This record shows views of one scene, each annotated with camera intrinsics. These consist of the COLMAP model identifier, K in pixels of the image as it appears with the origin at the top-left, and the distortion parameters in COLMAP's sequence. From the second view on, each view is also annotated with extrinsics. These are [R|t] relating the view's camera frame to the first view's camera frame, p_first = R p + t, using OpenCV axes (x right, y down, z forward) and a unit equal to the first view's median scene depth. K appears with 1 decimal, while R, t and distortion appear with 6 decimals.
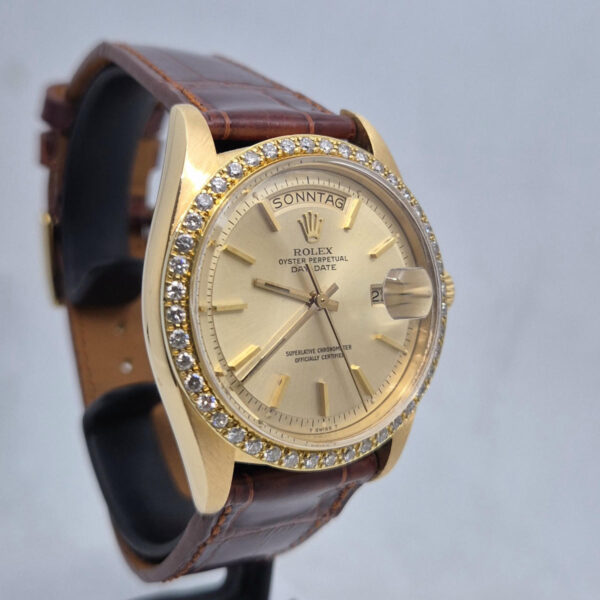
lens RADIAL K [[1015.6, 0, 299.7], [0, 1015.6, 255.7], [0, 0, 1]] dist [0.003935, -0.061881]
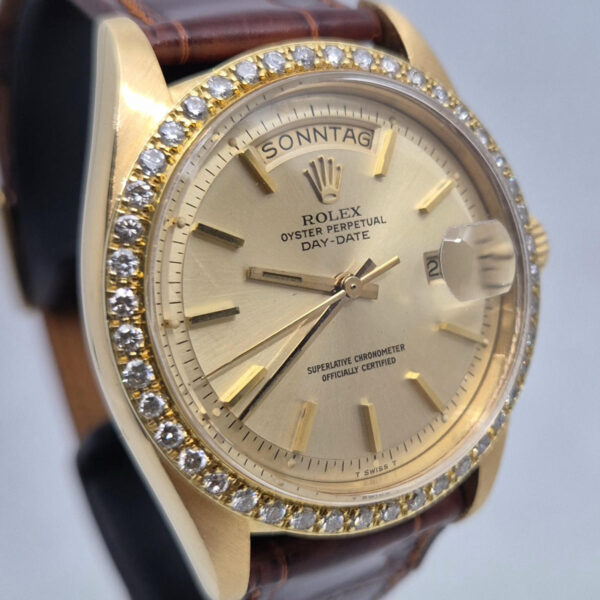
lens RADIAL K [[1099.0, 0, 369.3], [0, 1099.0, 299.2], [0, 0, 1]] dist [0.028625, -0.136008]
pose [[0.993676, -0.109062, -0.026719, 0.051582], [0.111229, 0.988630, 0.101190, -0.020465], [0.015379, -0.103522, 0.994508, 0.267810]]
